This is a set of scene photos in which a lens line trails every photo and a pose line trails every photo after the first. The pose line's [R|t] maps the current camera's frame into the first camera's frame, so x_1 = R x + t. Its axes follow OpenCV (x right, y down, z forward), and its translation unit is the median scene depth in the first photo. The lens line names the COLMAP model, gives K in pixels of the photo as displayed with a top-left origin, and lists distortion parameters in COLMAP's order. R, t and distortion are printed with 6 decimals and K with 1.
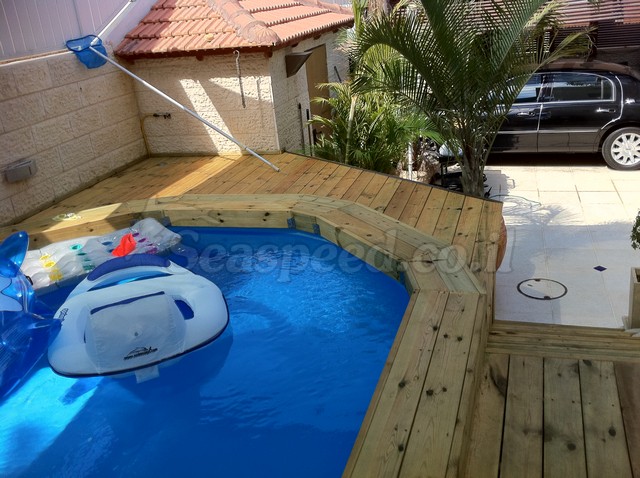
lens RADIAL K [[617.6, 0, 320.0], [0, 617.6, 239.0], [0, 0, 1]] dist [0.121488, -0.263424]
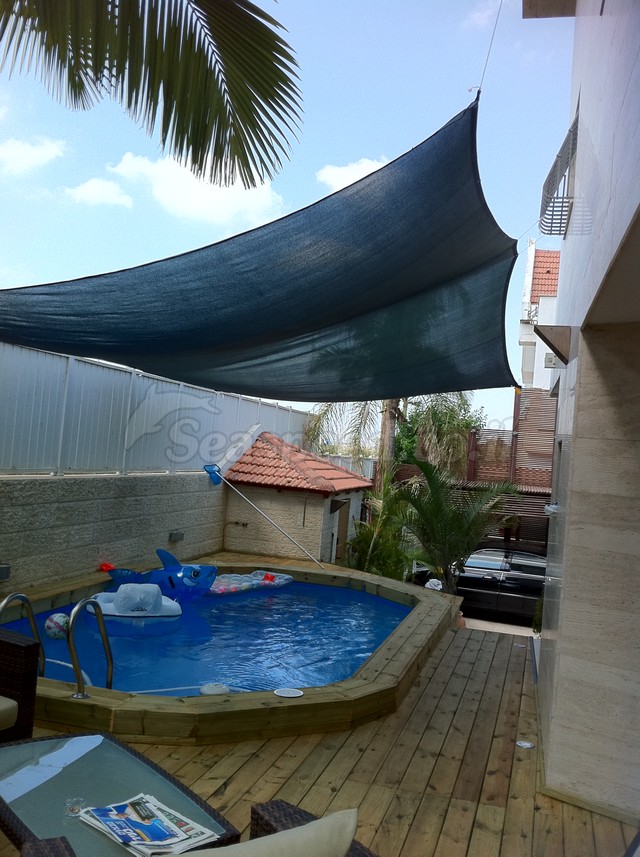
lens RADIAL K [[827.0, 0, 338.5], [0, 827.0, 421.8], [0, 0, 1]] dist [0.121488, -0.263424]
pose [[0.980246, 0.185812, 0.067762, -0.212643], [-0.142318, 0.900579, -0.410734, 0.354516], [-0.137344, 0.392977, 0.909234, -0.889247]]
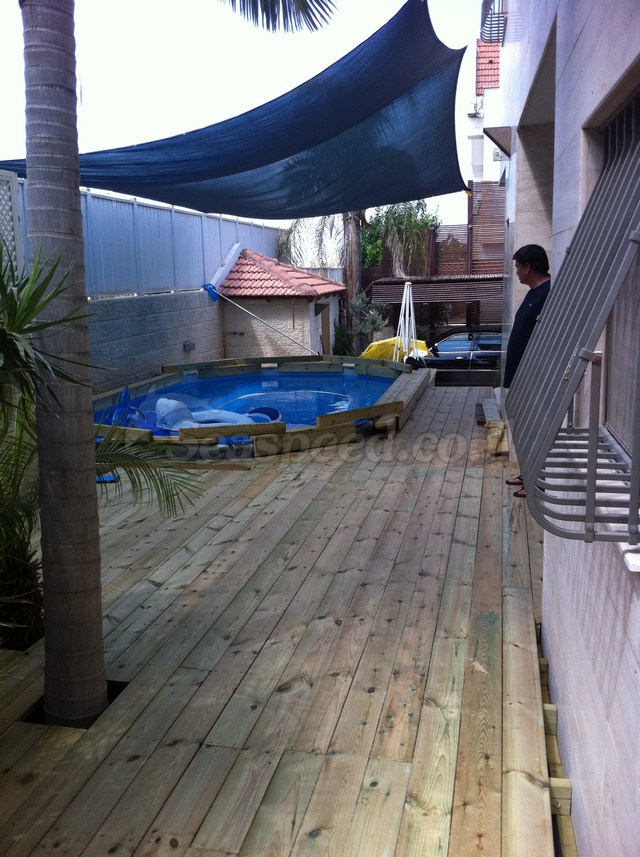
lens RADIAL K [[827.0, 0, 338.5], [0, 827.0, 421.8], [0, 0, 1]] dist [0.121488, -0.263424]
pose [[0.988549, 0.053063, 0.141264, -0.298071], [-0.022665, 0.977726, -0.208656, 0.493314], [-0.149189, 0.203065, 0.967733, -1.134070]]
